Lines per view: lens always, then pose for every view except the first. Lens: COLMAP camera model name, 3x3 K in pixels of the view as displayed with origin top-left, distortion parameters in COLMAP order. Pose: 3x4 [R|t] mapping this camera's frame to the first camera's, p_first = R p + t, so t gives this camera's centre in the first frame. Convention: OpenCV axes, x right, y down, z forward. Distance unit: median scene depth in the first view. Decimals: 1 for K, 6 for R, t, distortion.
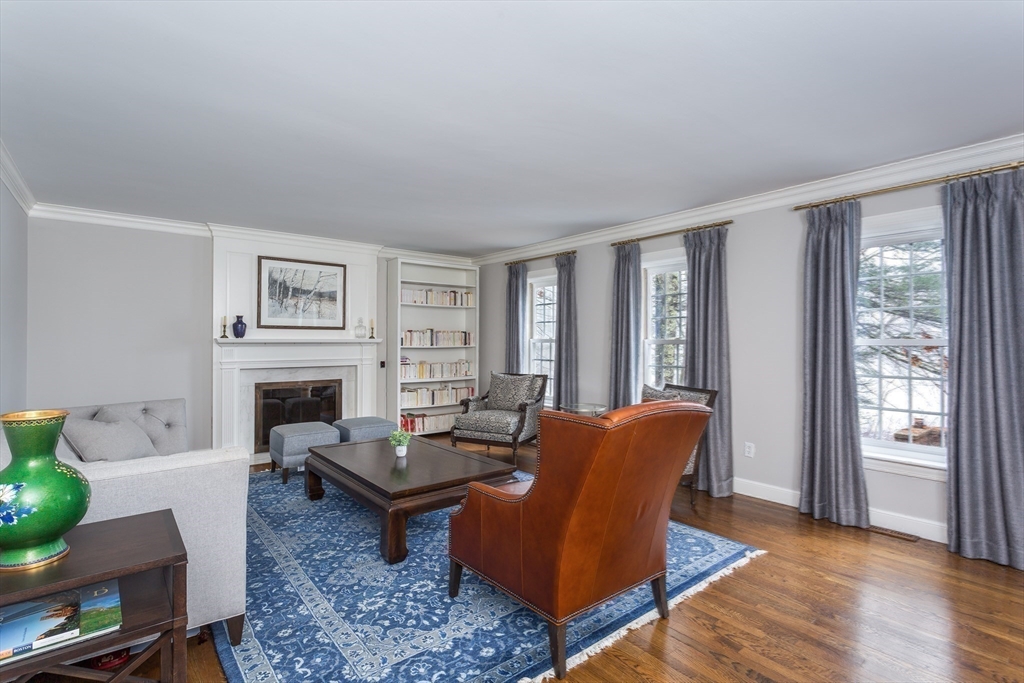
lens RADIAL K [[491.1, 0, 512.0], [0, 491.1, 341.5], [0, 0, 1]] dist [-0.000940, -0.000057]
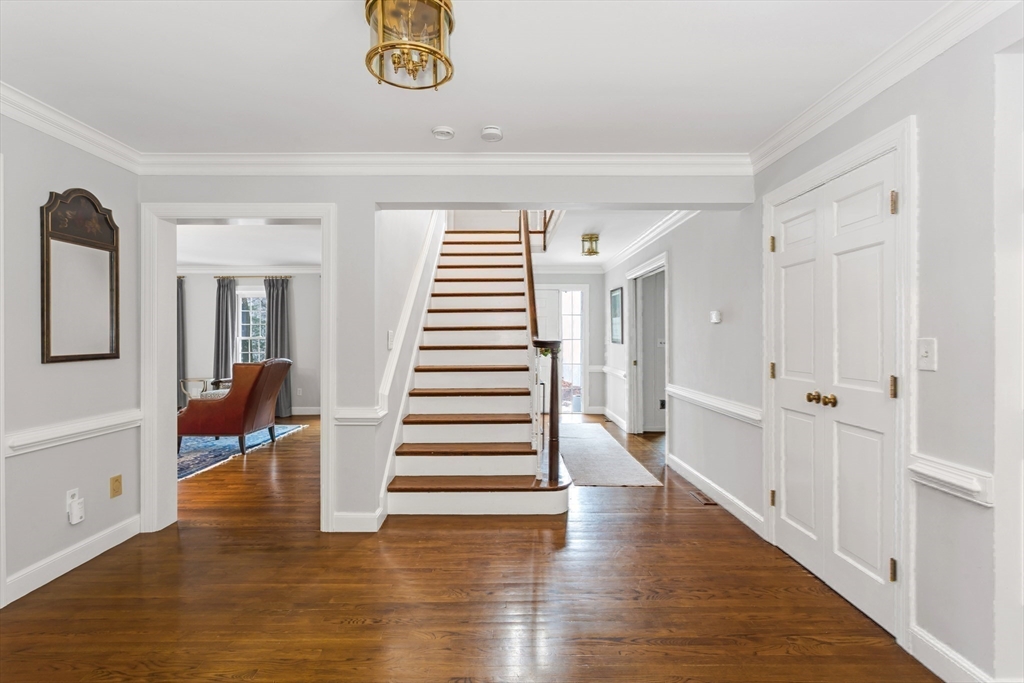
lens RADIAL K [[491.1, 0, 512.0], [0, 491.1, 341.5], [0, 0, 1]] dist [-0.000940, -0.000057]
pose [[0.624620, -0.003785, 0.780919, -0.520444], [-0.002292, 0.999975, 0.006680, 0.003350], [-0.780925, -0.005962, 0.624596, -0.901418]]
